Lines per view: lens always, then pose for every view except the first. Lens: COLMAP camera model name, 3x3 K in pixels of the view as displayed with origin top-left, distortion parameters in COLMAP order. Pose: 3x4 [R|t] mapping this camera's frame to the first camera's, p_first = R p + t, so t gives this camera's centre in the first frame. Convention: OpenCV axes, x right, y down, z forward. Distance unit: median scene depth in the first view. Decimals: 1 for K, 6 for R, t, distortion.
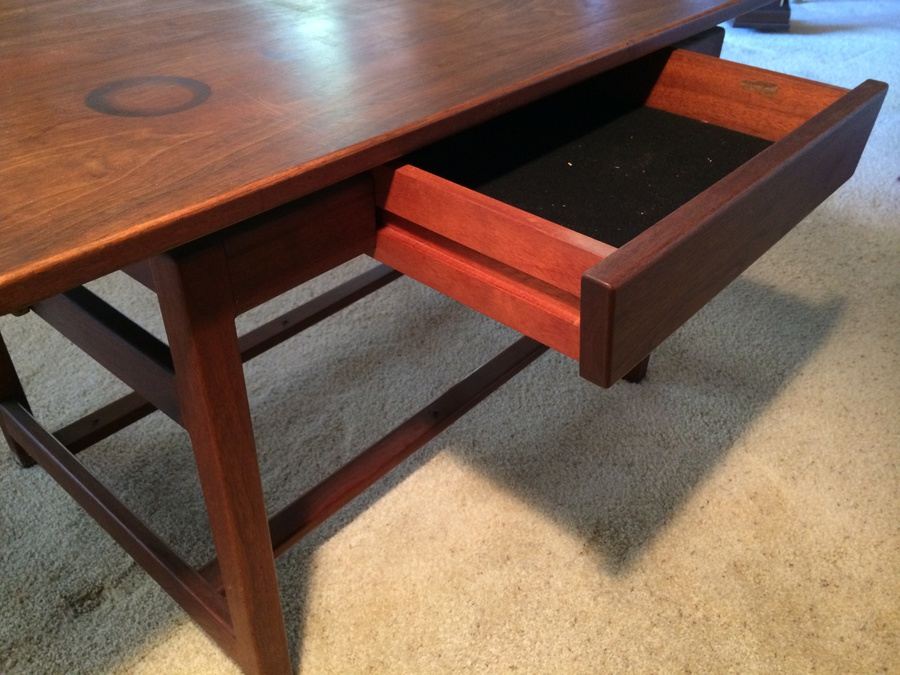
lens RADIAL K [[769.0, 0, 444.7], [0, 769.0, 370.4], [0, 0, 1]] dist [0.036461, -0.066212]
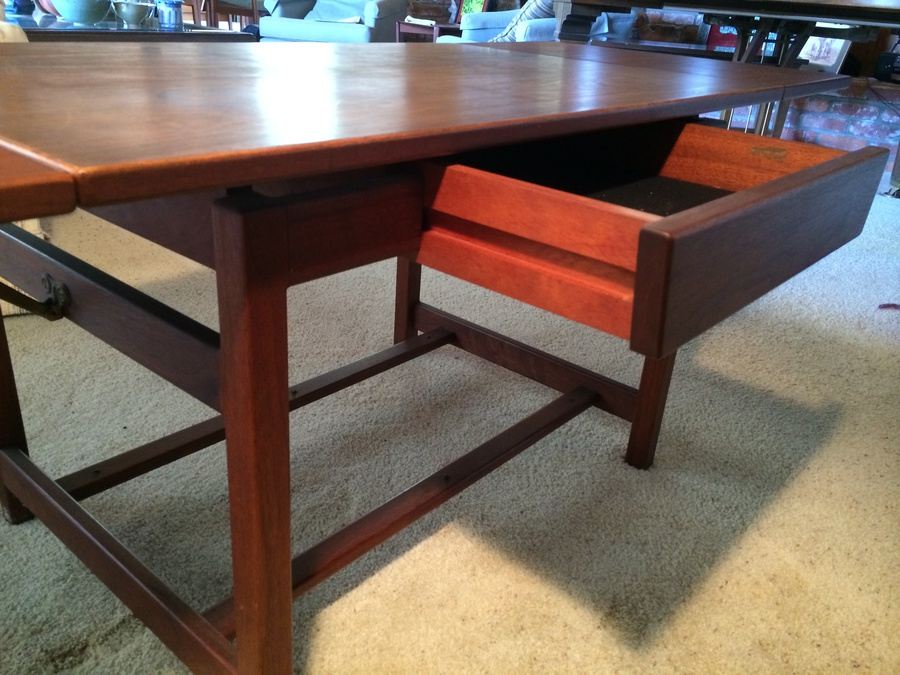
lens RADIAL K [[769.0, 0, 441.9], [0, 769.0, 368.7], [0, 0, 1]] dist [0.036461, -0.066212]
pose [[0.999128, 0.036266, 0.020684, -0.043467], [-0.031339, 0.978807, -0.202374, 0.117965], [-0.027585, 0.201549, 0.979090, 0.013518]]
